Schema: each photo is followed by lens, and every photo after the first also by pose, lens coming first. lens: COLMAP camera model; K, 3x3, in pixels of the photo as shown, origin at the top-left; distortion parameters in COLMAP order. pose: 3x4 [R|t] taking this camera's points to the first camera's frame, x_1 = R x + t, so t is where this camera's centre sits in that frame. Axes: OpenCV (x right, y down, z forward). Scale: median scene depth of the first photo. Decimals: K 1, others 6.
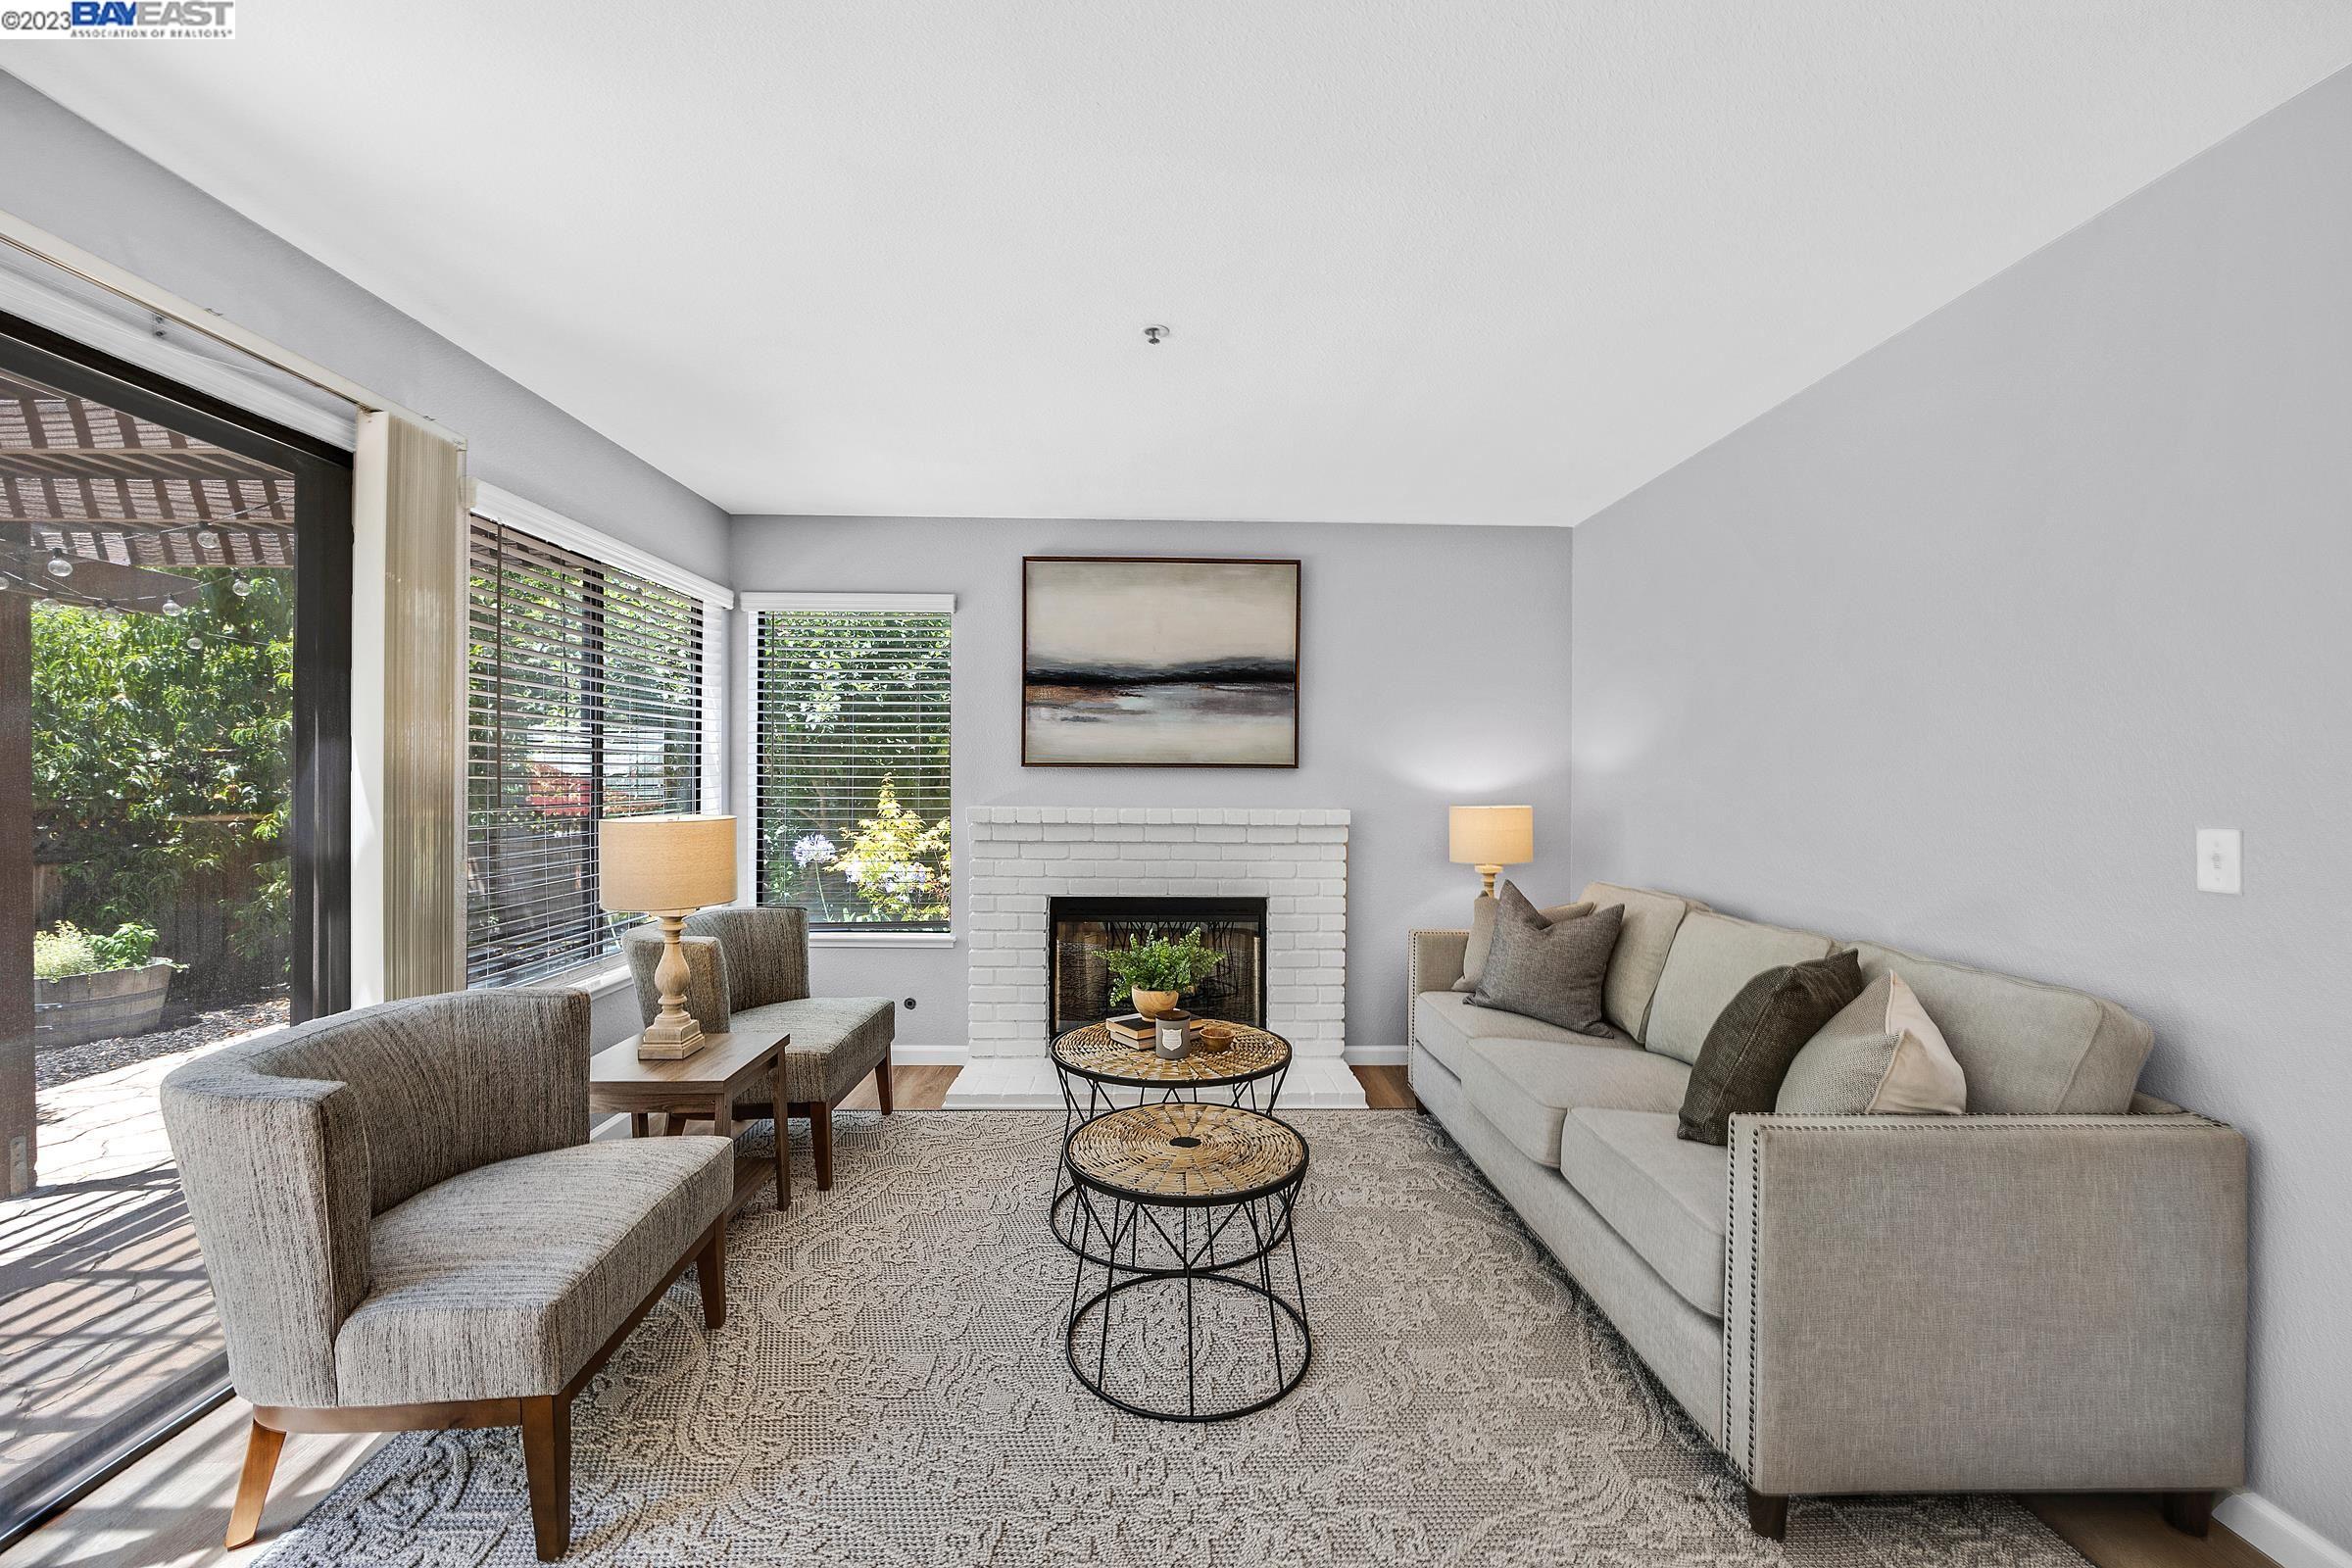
lens RADIAL K [[940.4, 0, 1178.6], [0, 940.4, 785.6], [0, 0, 1]] dist [-0.004307, 0.000339]
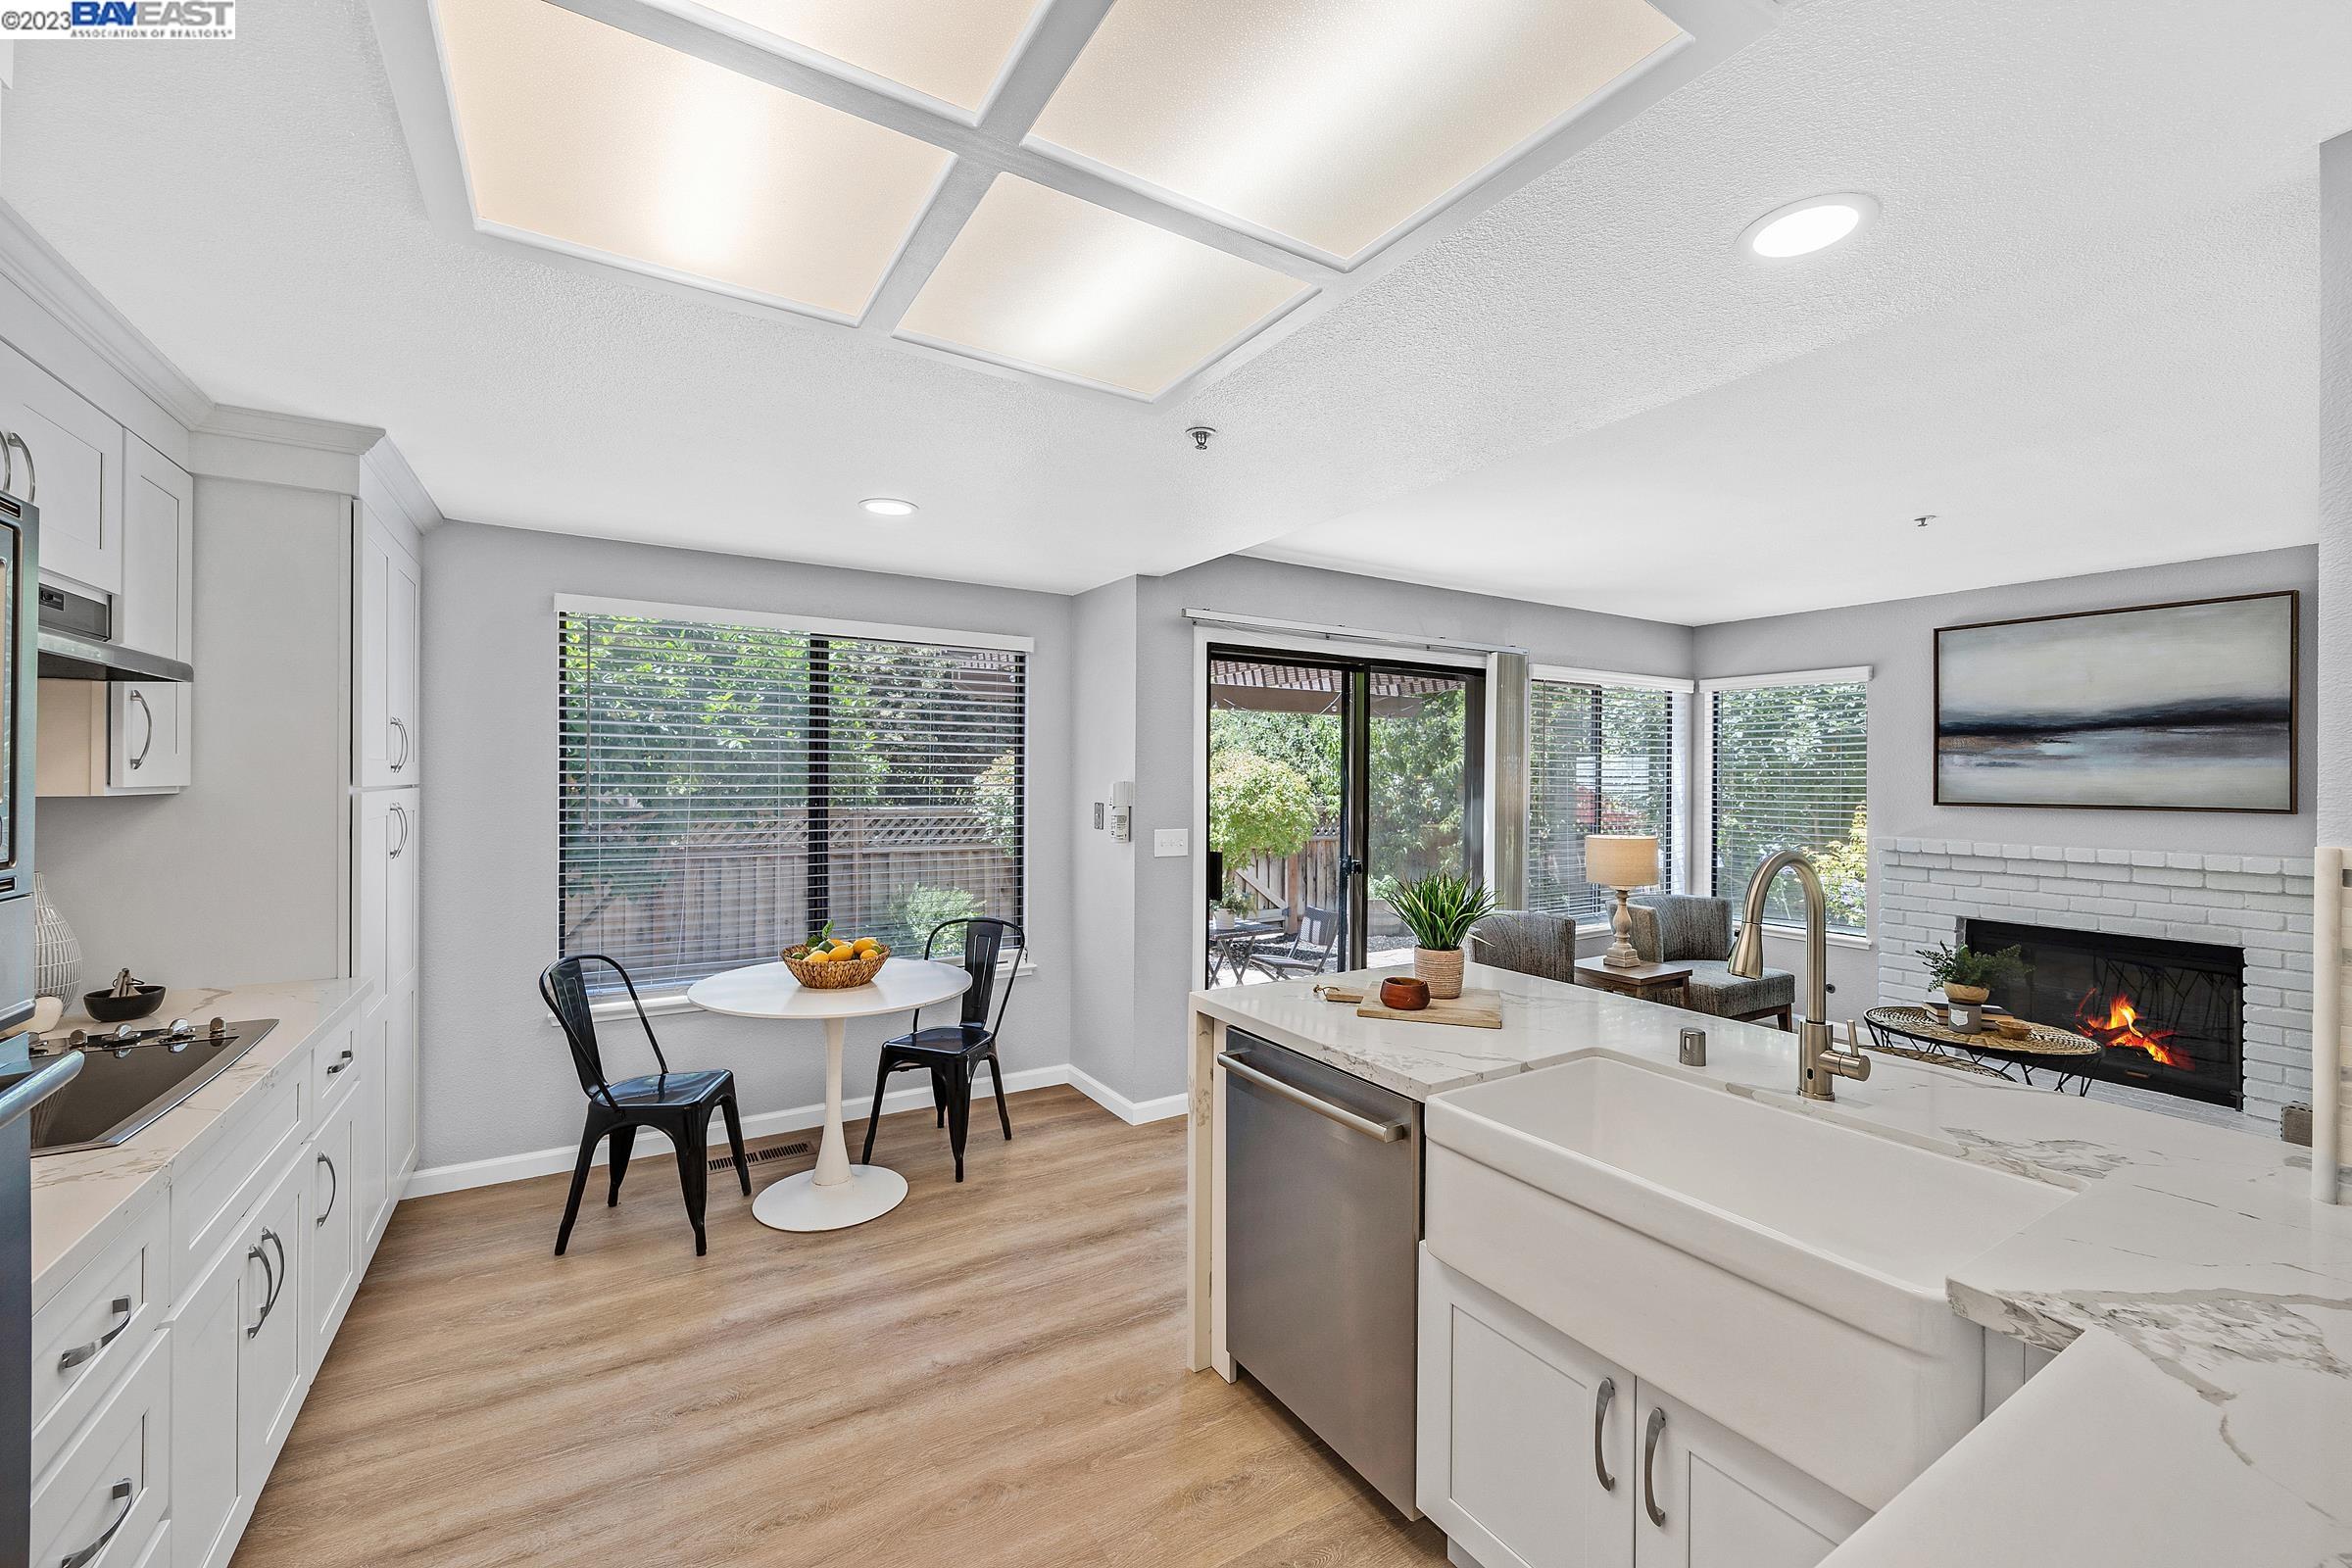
lens RADIAL K [[940.4, 0, 1161.7], [0, 940.4, 775.5], [0, 0, 1]] dist [-0.004307, 0.000339]
pose [[0.491527, -0.004416, -0.870851, 0.387600], [-0.011207, 0.999872, -0.011396, -0.033778], [0.870790, 0.015361, 0.491415, -0.432428]]
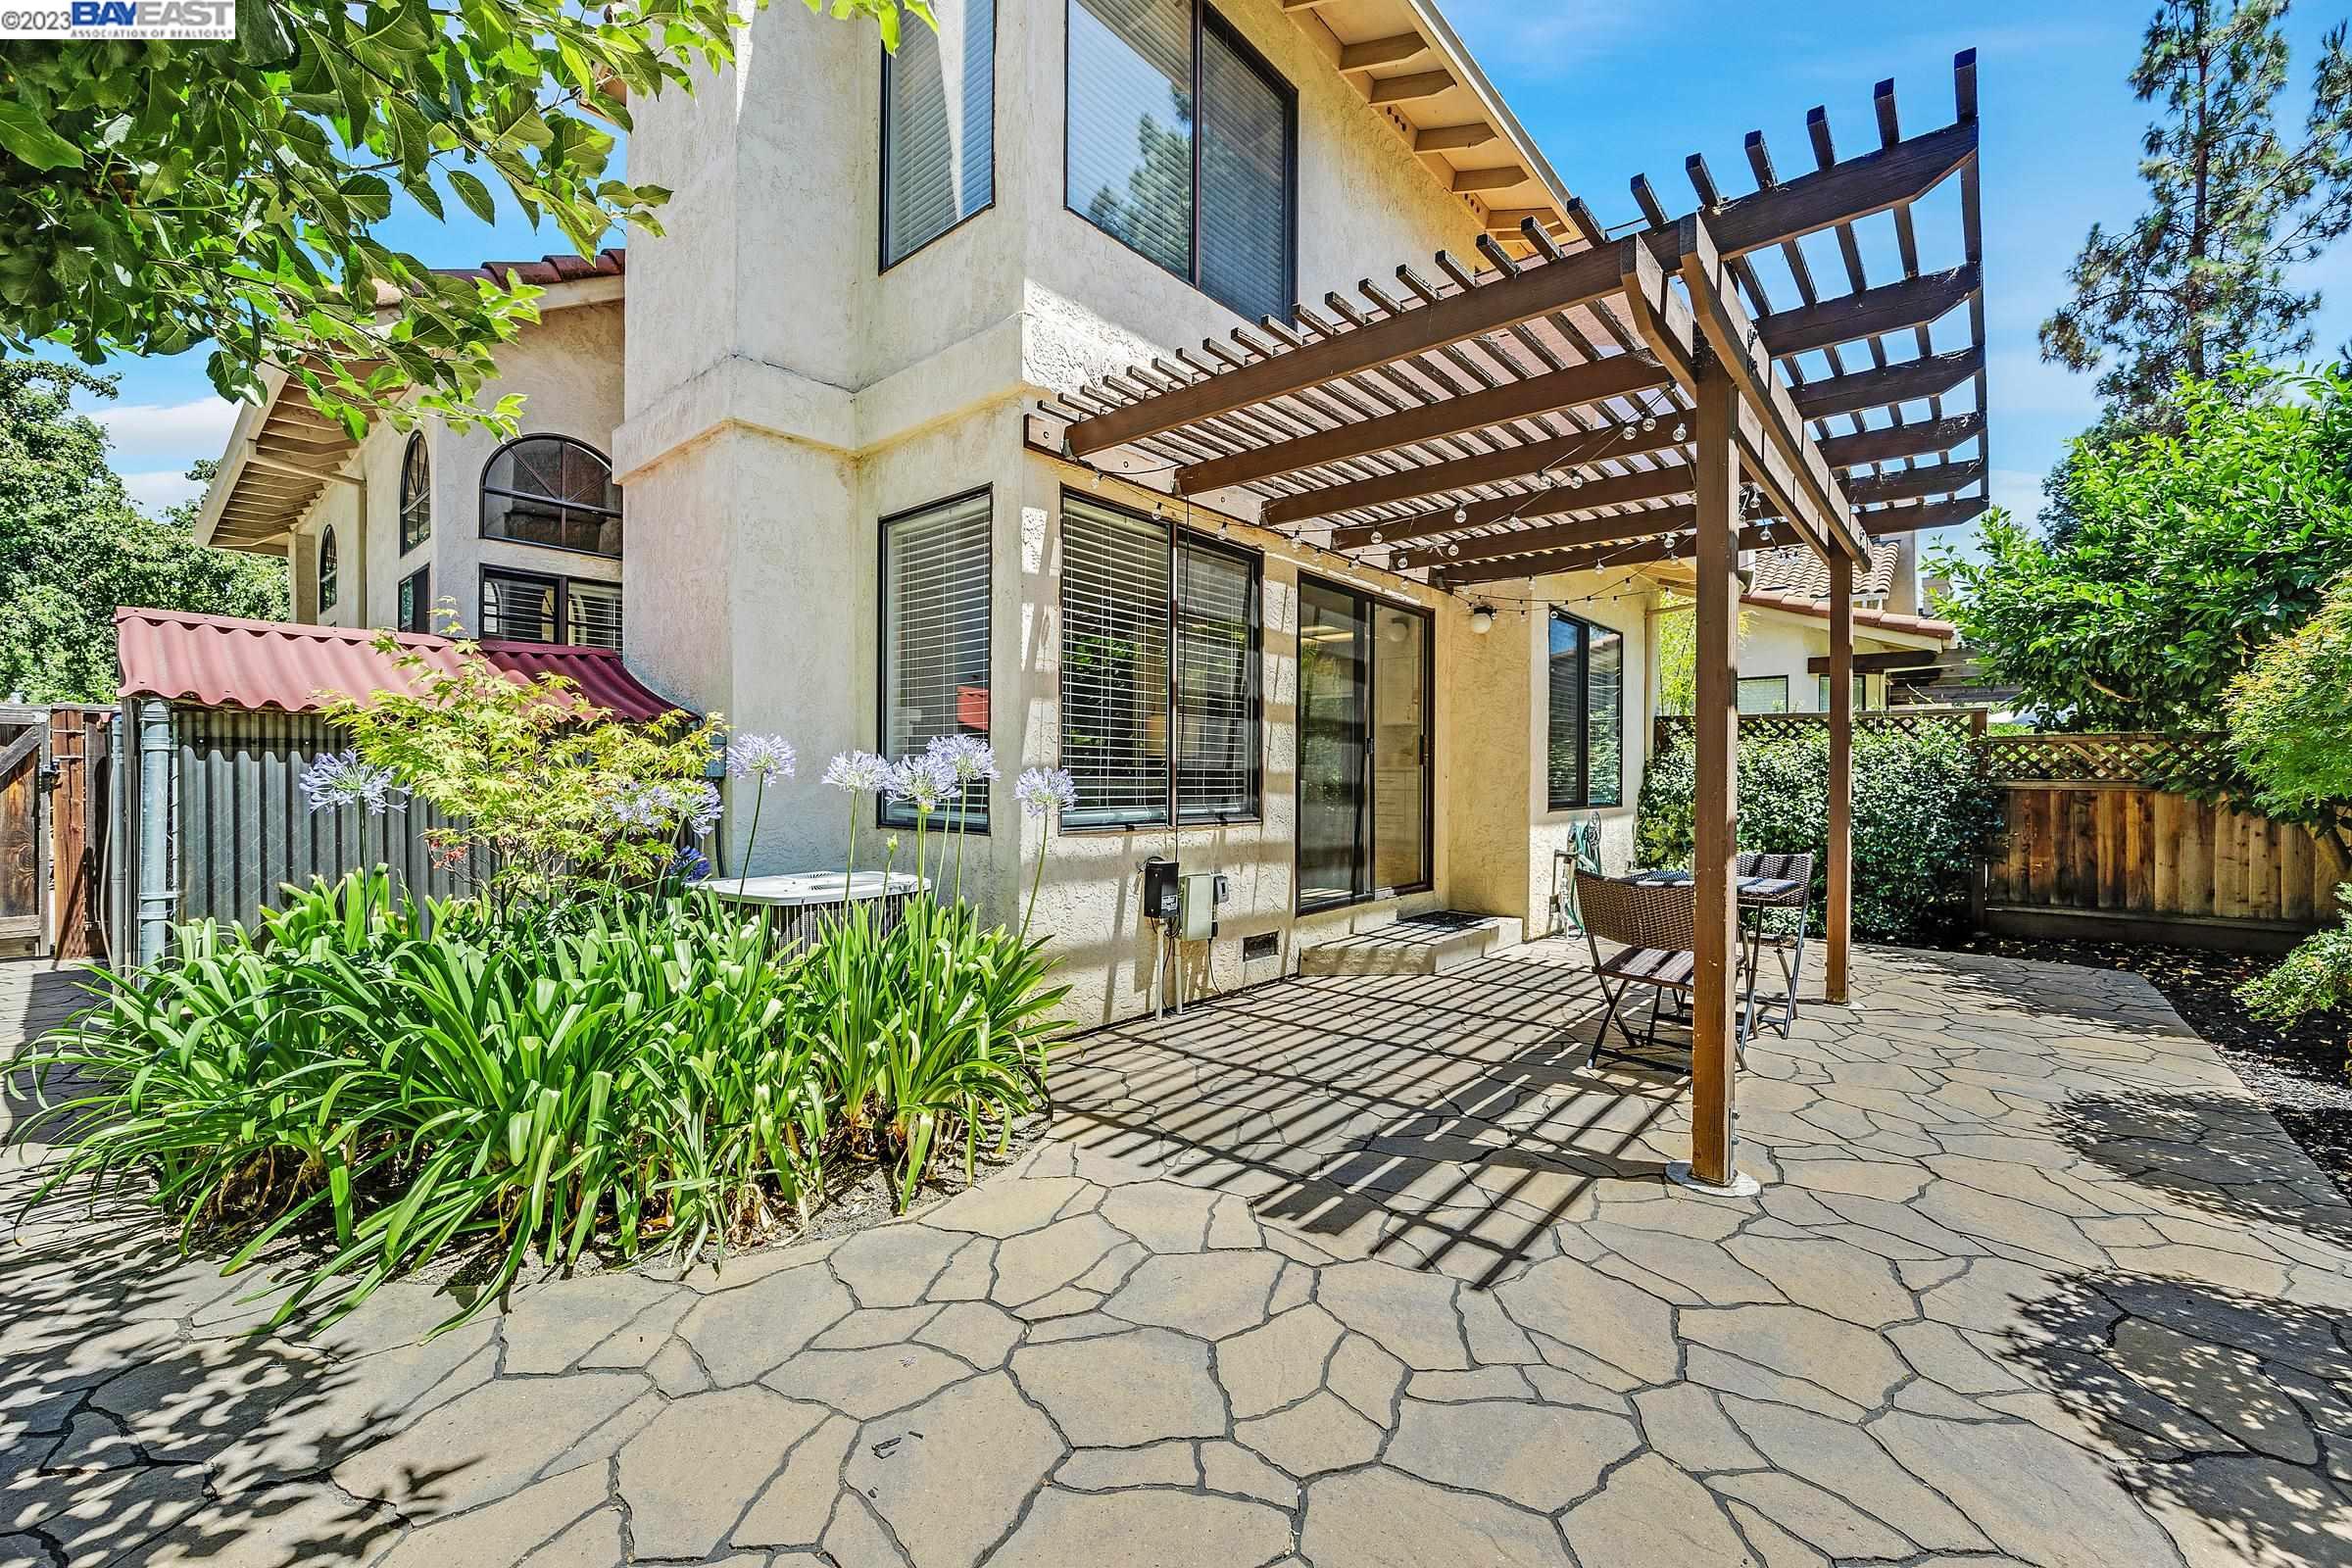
lens RADIAL K [[940.4, 0, 1185.7], [0, 940.4, 781.9], [0, 0, 1]] dist [-0.004307, 0.000339]
pose [[-0.736563, -0.014432, 0.676215, -1.273651], [-0.005923, 0.999872, 0.014887, 0.097357], [-0.676343, 0.006960, -0.736554, 1.615884]]
